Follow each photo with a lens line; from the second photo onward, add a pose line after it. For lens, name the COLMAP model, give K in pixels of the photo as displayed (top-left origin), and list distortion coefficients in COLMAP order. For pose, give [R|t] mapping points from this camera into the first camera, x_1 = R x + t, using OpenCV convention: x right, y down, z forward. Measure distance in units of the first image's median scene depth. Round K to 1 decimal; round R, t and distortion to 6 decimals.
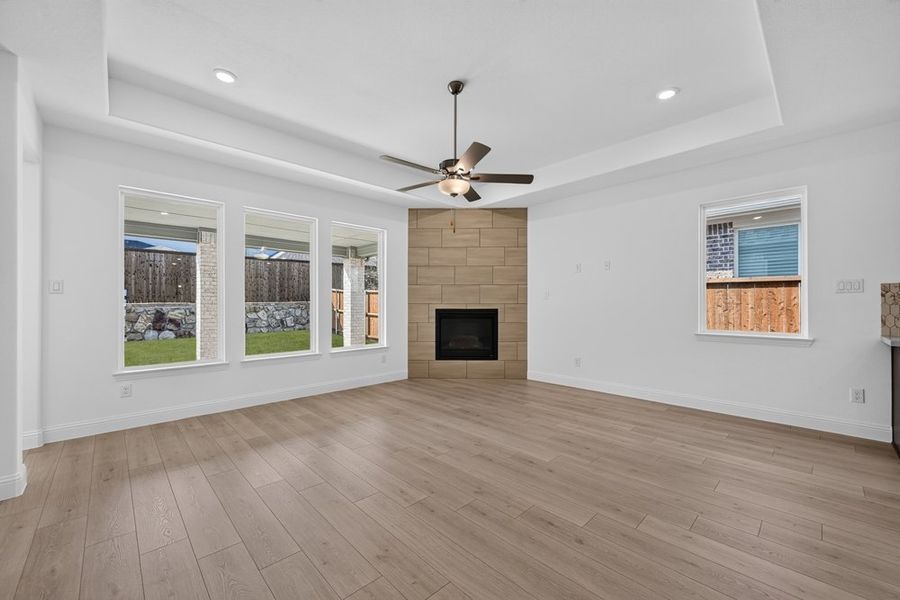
lens RADIAL K [[357.0, 0, 452.1], [0, 357.0, 303.1], [0, 0, 1]] dist [0.000388, 0.000129]
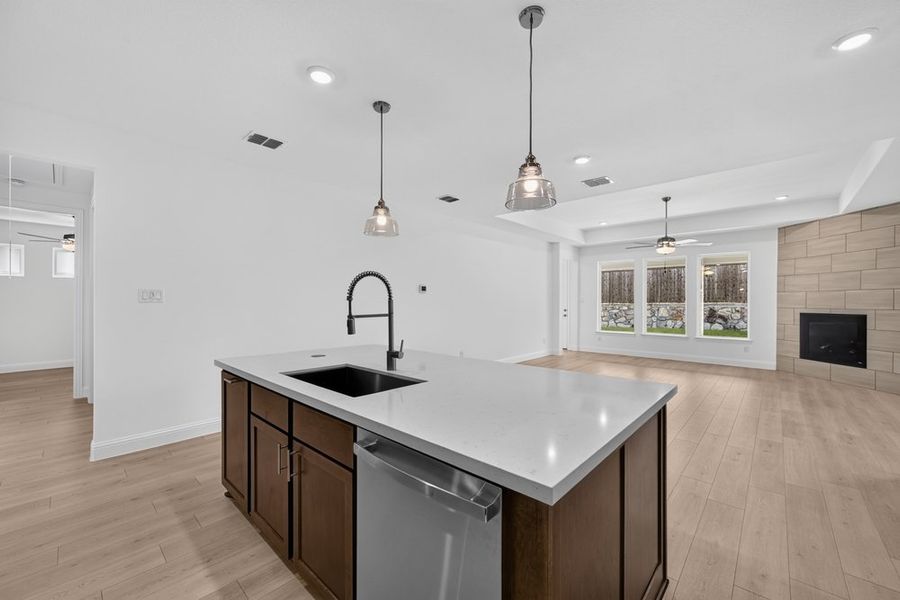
lens RADIAL K [[357.0, 0, 452.1], [0, 357.0, 303.1], [0, 0, 1]] dist [0.000388, 0.000129]
pose [[0.065460, 0.006008, -0.997837, 1.006132], [0.003083, 0.999976, 0.006223, -0.024865], [0.997850, -0.003484, 0.065440, -0.166974]]
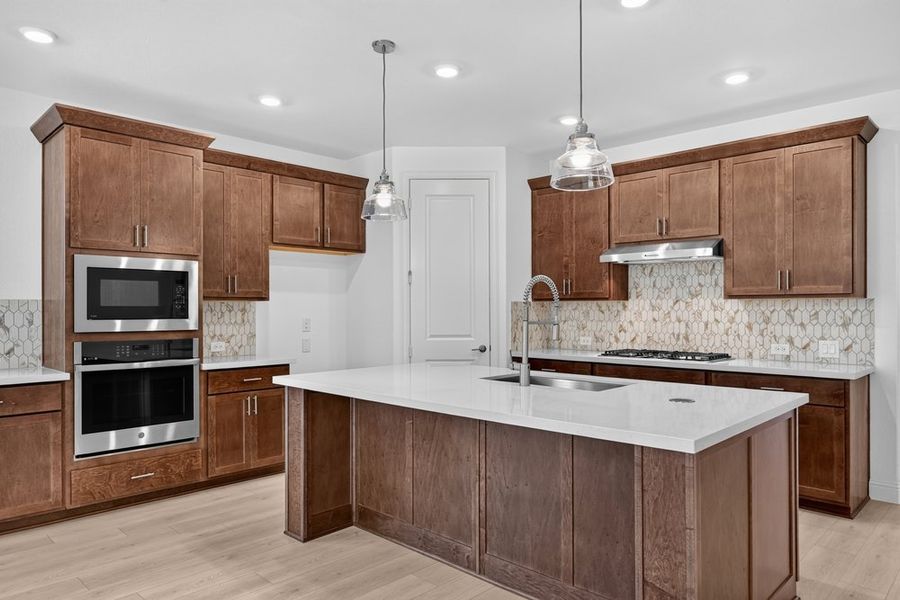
lens RADIAL K [[598.2, 0, 450.5], [0, 598.2, 309.7], [0, 0, 1]] dist [-0.001186, 0.001370]
pose [[-0.032307, -0.000629, 0.999478, 0.121989], [-0.002553, 0.999997, 0.000547, -0.020034], [-0.999475, -0.002534, -0.032308, -0.118356]]
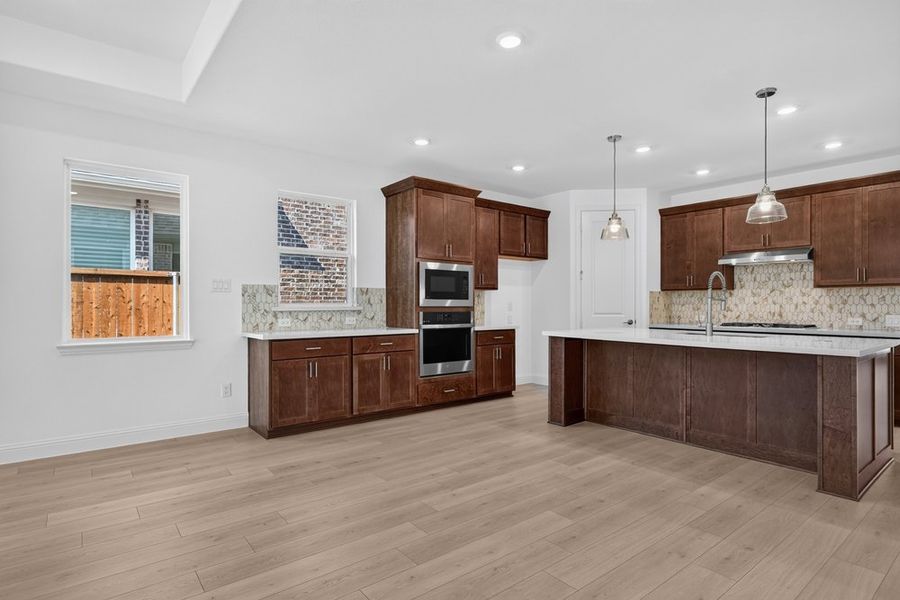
lens RADIAL K [[473.3, 0, 449.4], [0, 473.3, 305.0], [0, 0, 1]] dist [0.001976, 0.000681]
pose [[0.096741, -0.001855, 0.995308, -0.103119], [-0.005471, 0.999982, 0.002396, 0.000789], [-0.995295, -0.005677, 0.096729, 0.120133]]
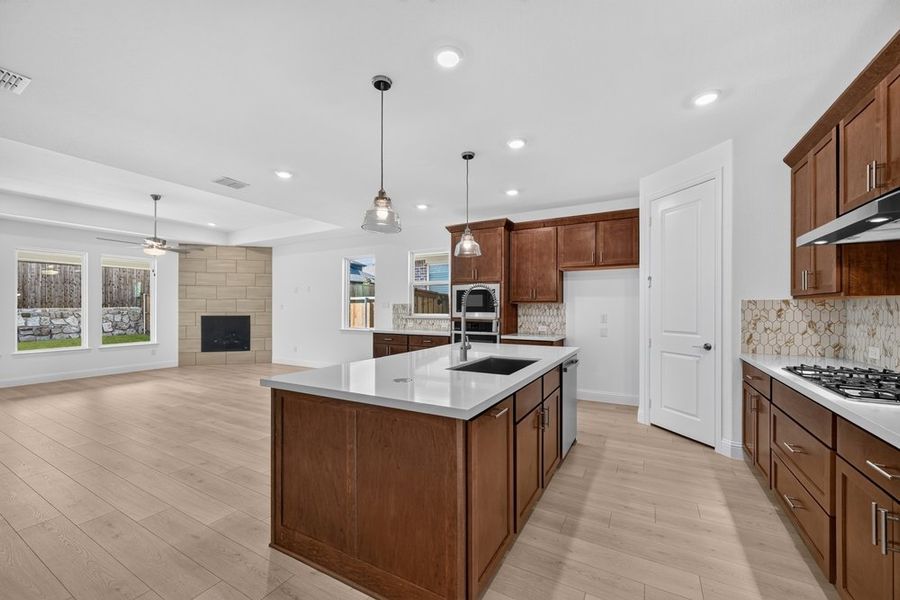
lens RADIAL K [[356.0, 0, 450.5], [0, 356.0, 308.8], [0, 0, 1]] dist [0.000405, 0.000383]
pose [[0.959034, -0.000439, 0.283291, 0.501442], [-0.001533, 0.999976, 0.006741, -0.022442], [-0.283287, -0.006899, 0.959010, -0.630811]]
